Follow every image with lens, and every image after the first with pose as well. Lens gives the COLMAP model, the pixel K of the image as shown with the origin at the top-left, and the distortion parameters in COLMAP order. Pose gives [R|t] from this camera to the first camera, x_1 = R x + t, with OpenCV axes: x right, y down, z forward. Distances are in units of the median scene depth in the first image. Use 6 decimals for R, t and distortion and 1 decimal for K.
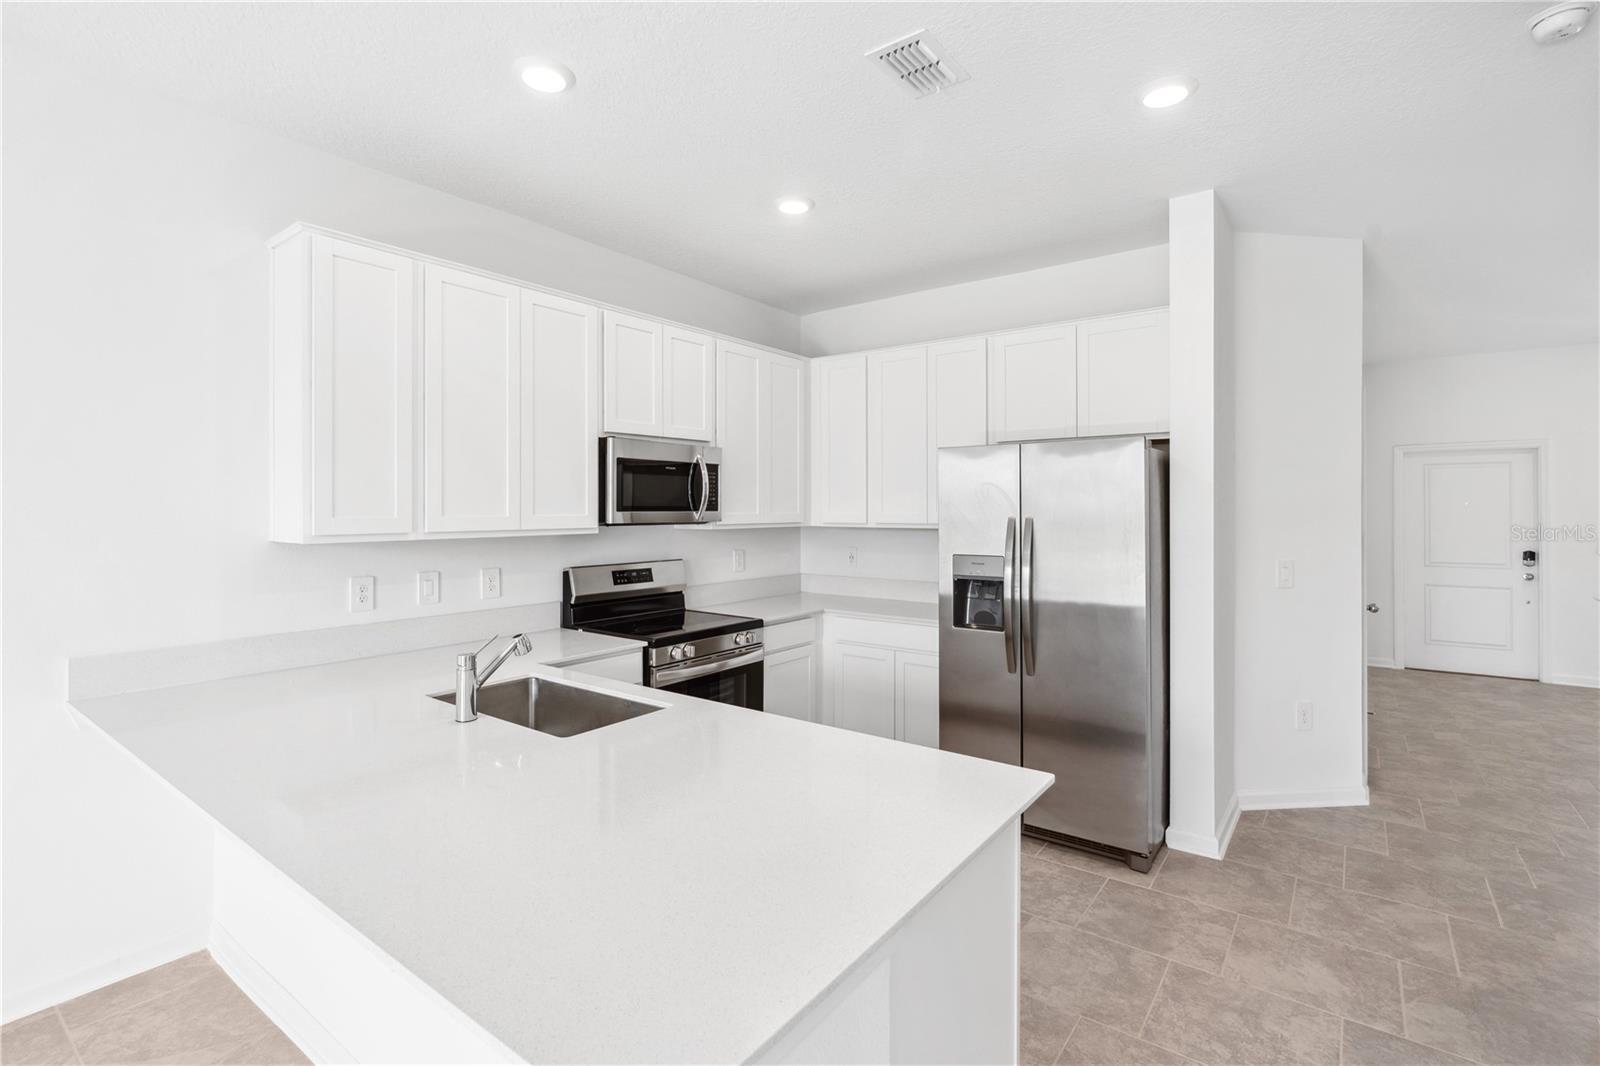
lens RADIAL K [[733.3, 0, 799.8], [0, 733.3, 513.7], [0, 0, 1]] dist [-0.004201, 0.001043]
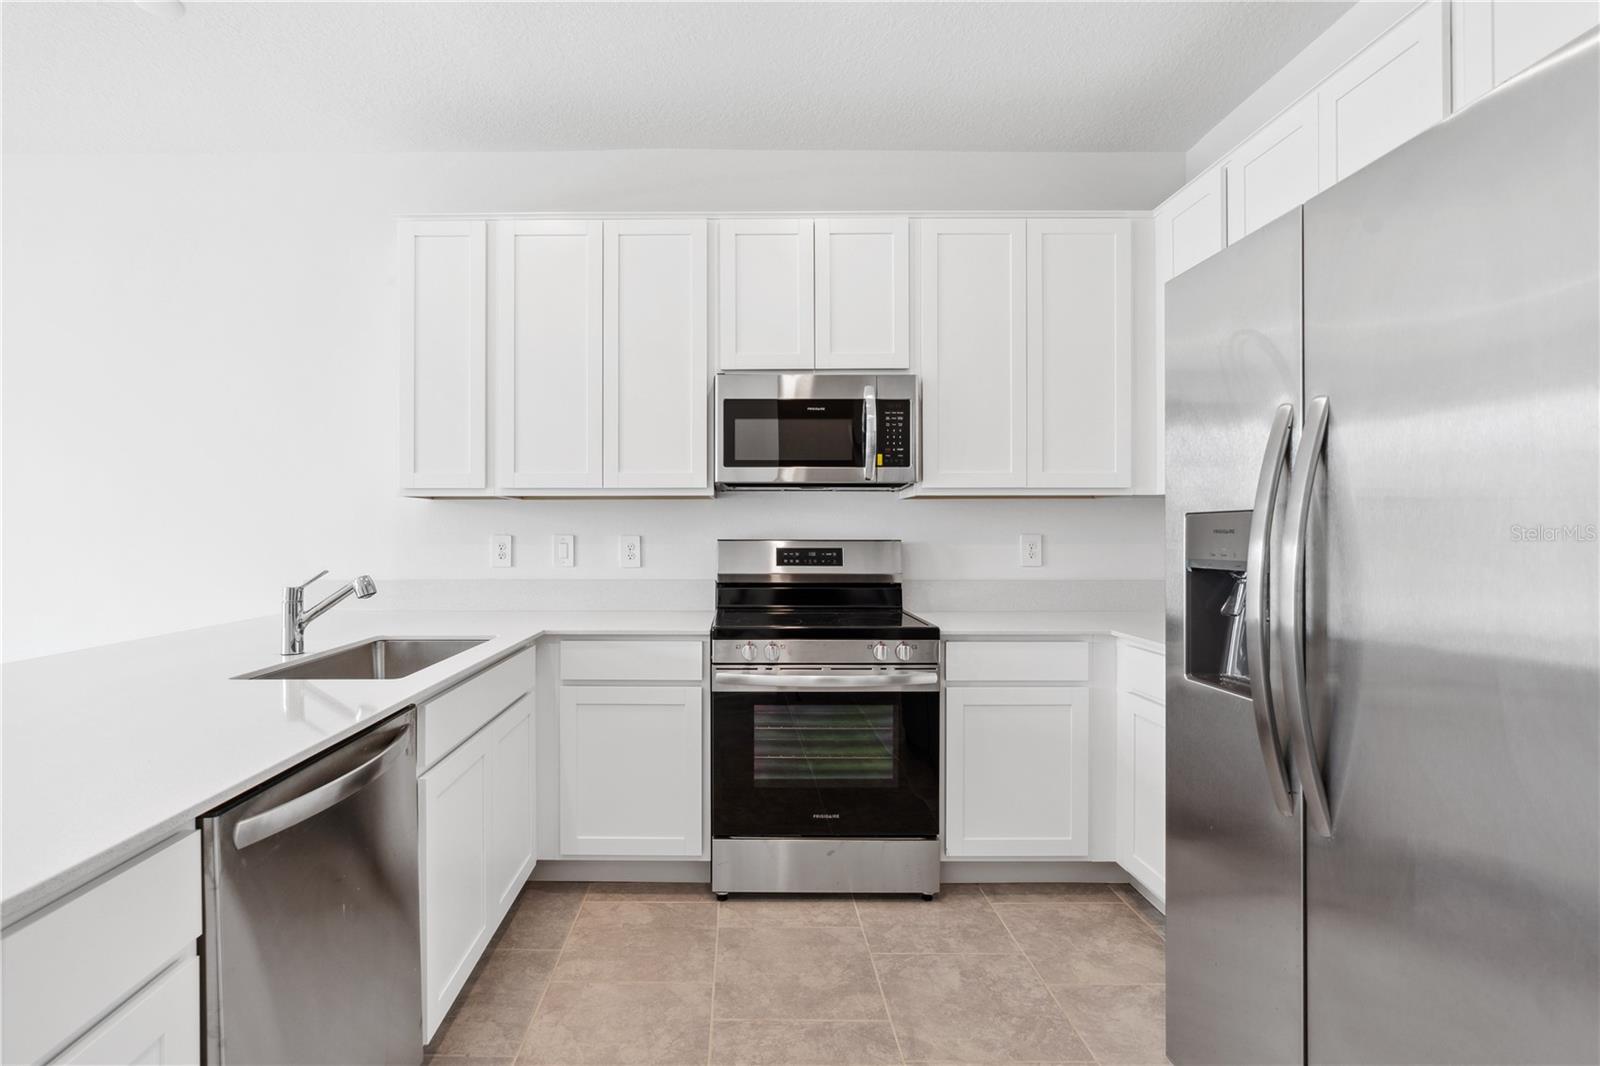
lens RADIAL K [[825.6, 0, 800.2], [0, 825.6, 530.8], [0, 0, 1]] dist [-0.005729, 0.000103]
pose [[0.618892, -0.002073, -0.785473, 0.455277], [-0.006273, 0.999952, -0.007582, 0.065302], [0.785451, 0.009620, 0.618849, 0.458136]]
